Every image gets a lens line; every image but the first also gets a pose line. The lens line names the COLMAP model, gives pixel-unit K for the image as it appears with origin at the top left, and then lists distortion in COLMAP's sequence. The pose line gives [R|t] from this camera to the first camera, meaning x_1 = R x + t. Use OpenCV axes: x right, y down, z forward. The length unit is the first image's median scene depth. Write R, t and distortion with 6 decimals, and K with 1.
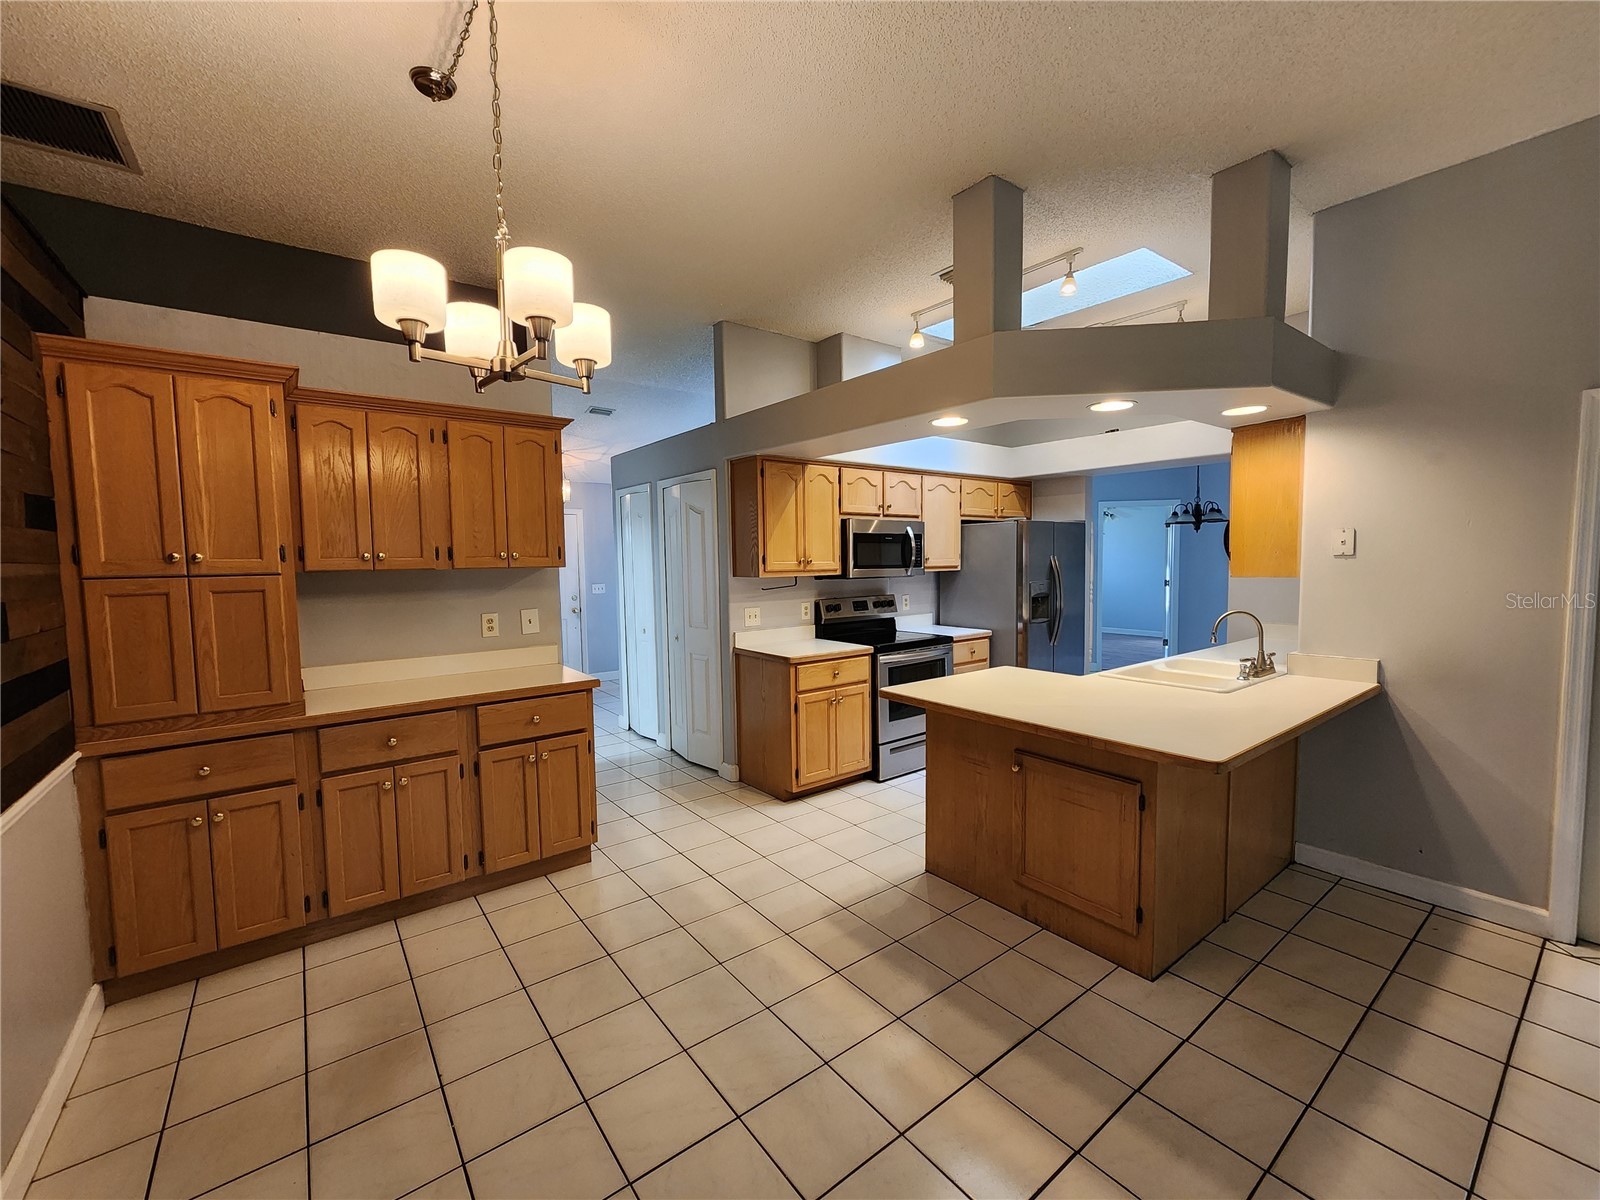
lens RADIAL K [[658.2, 0, 800.0], [0, 658.2, 600.0], [0, 0, 1]] dist [-0.000044, 0.000359]
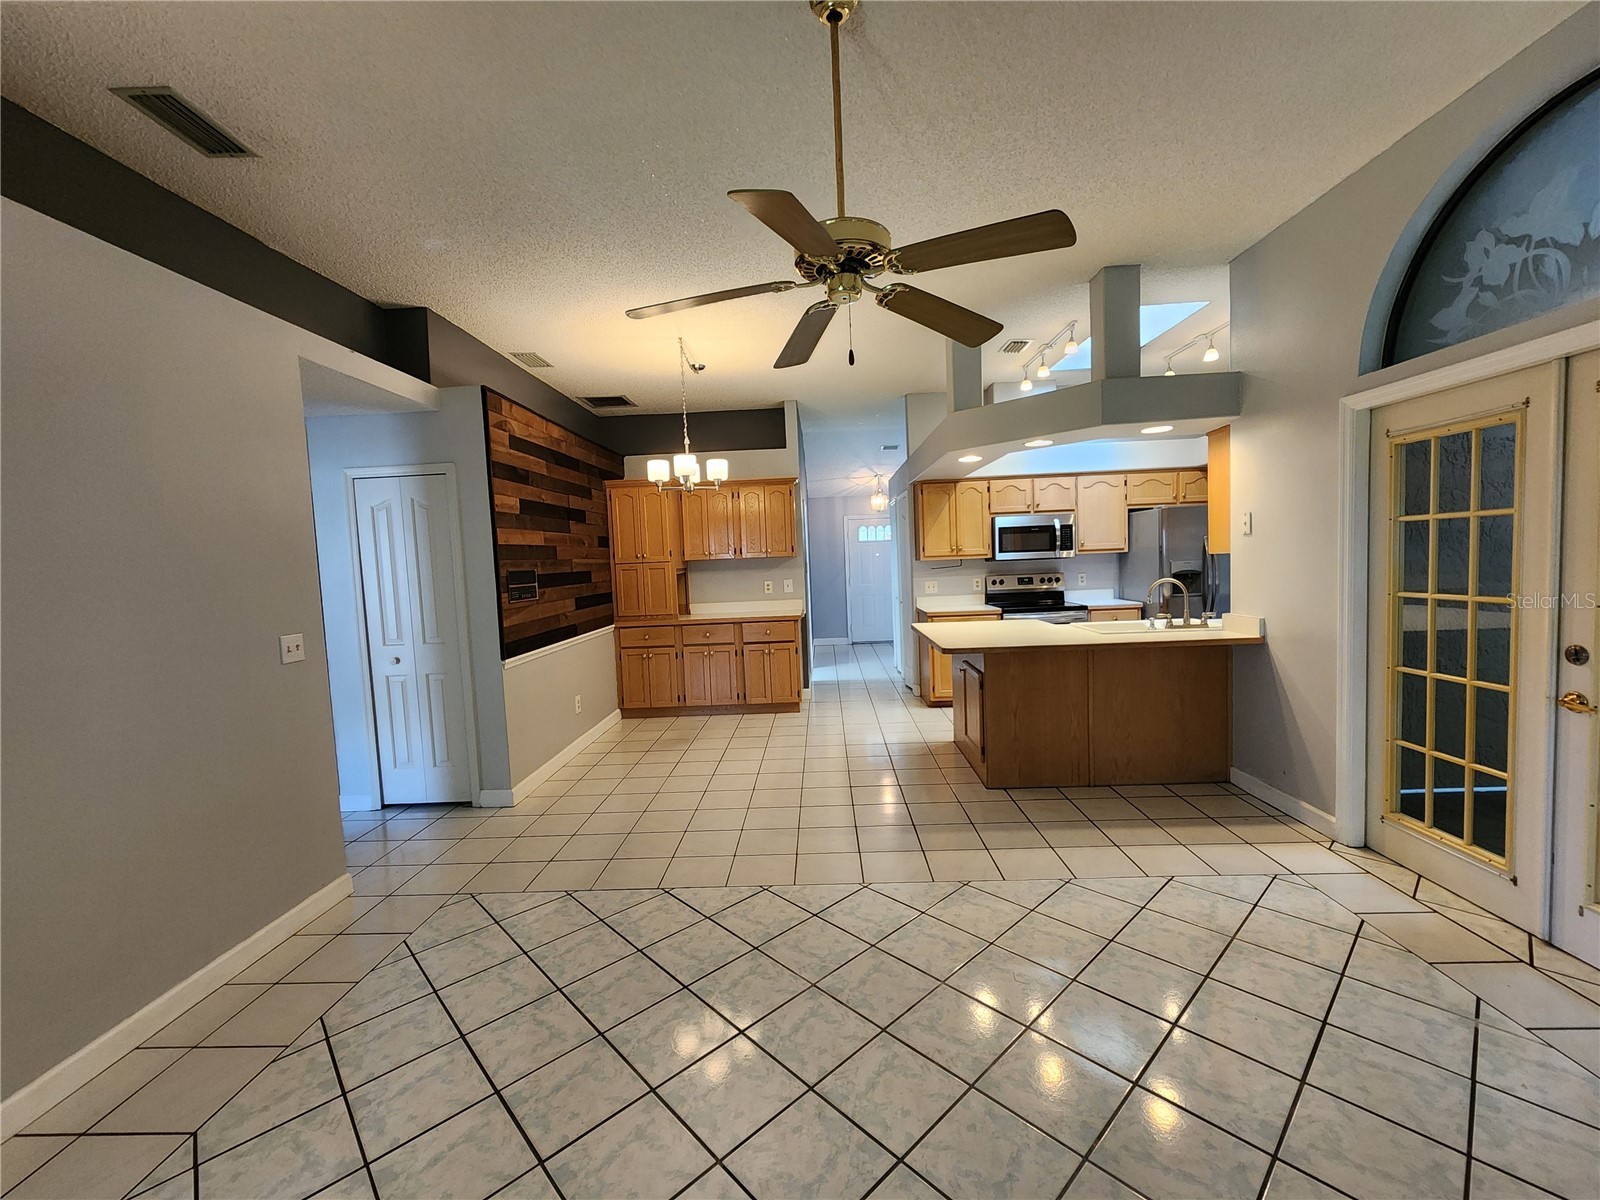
lens RADIAL K [[658.2, 0, 800.0], [0, 658.2, 600.0], [0, 0, 1]] dist [-0.000044, 0.000359]
pose [[0.772507, 0.020841, -0.634665, 0.671013], [-0.010505, 0.999744, 0.020044, 0.028796], [0.634920, -0.008817, 0.772528, -0.347619]]
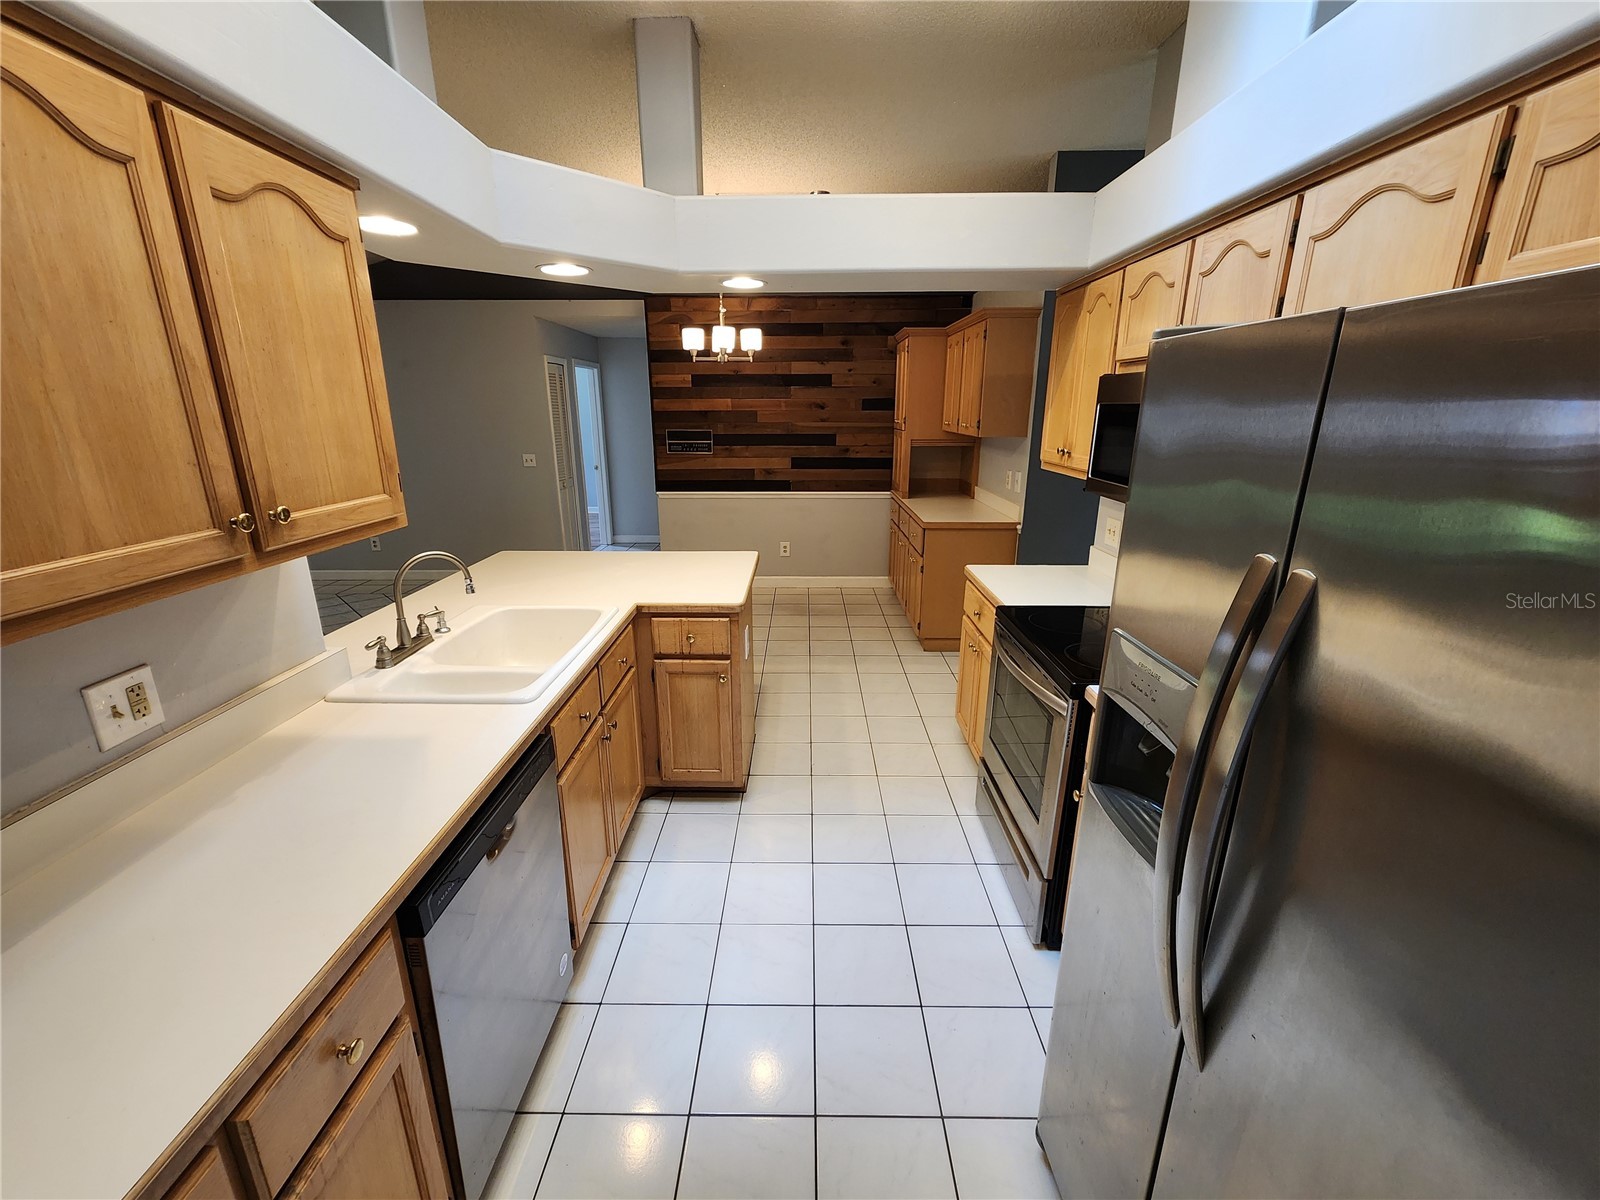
lens RADIAL K [[658.2, 0, 800.0], [0, 658.2, 600.0], [0, 0, 1]] dist [-0.000044, 0.000359]
pose [[-0.613366, 0.234755, -0.754103, 0.678820], [-0.045938, 0.942584, 0.330795, -0.122990], [0.788461, 0.237541, -0.567365, 1.201772]]
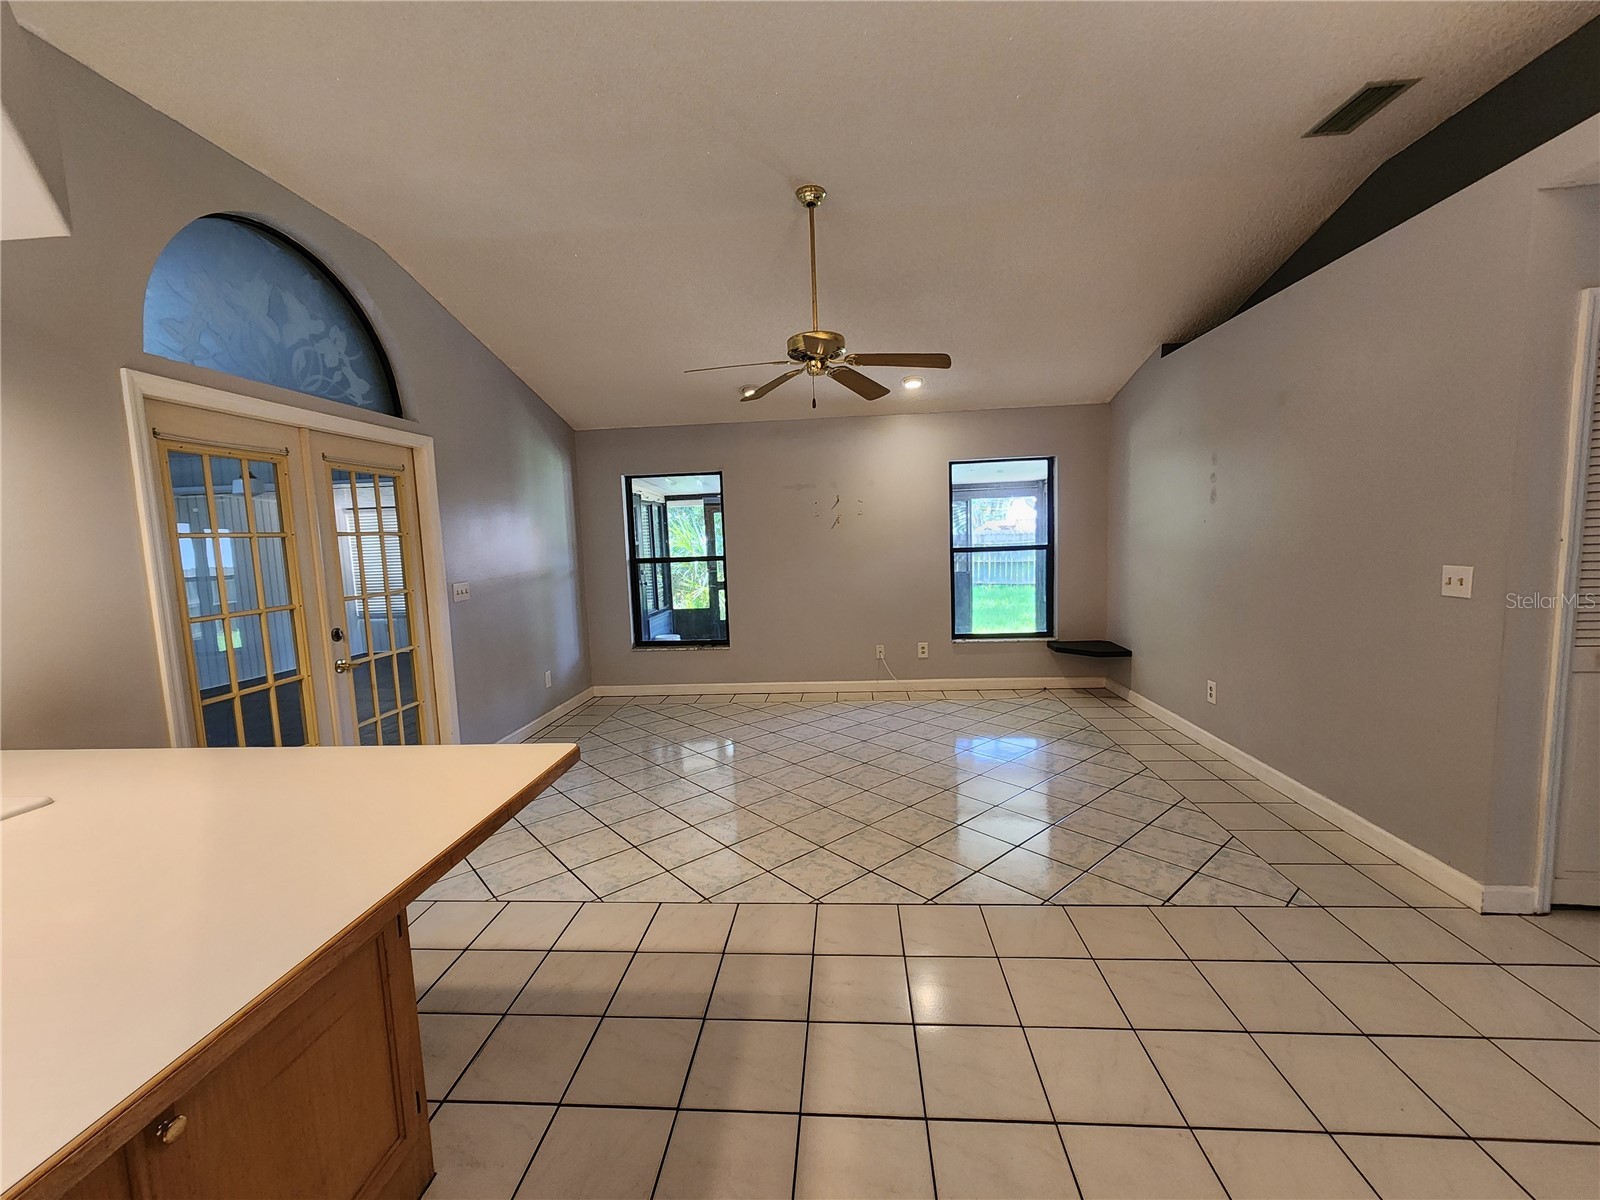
lens RADIAL K [[658.2, 0, 800.0], [0, 658.2, 600.0], [0, 0, 1]] dist [-0.000044, 0.000359]
pose [[-0.742269, -0.027568, 0.669535, -0.082503], [0.092352, 0.985411, 0.142959, -0.021846], [-0.663708, 0.167947, -0.728894, 0.614932]]
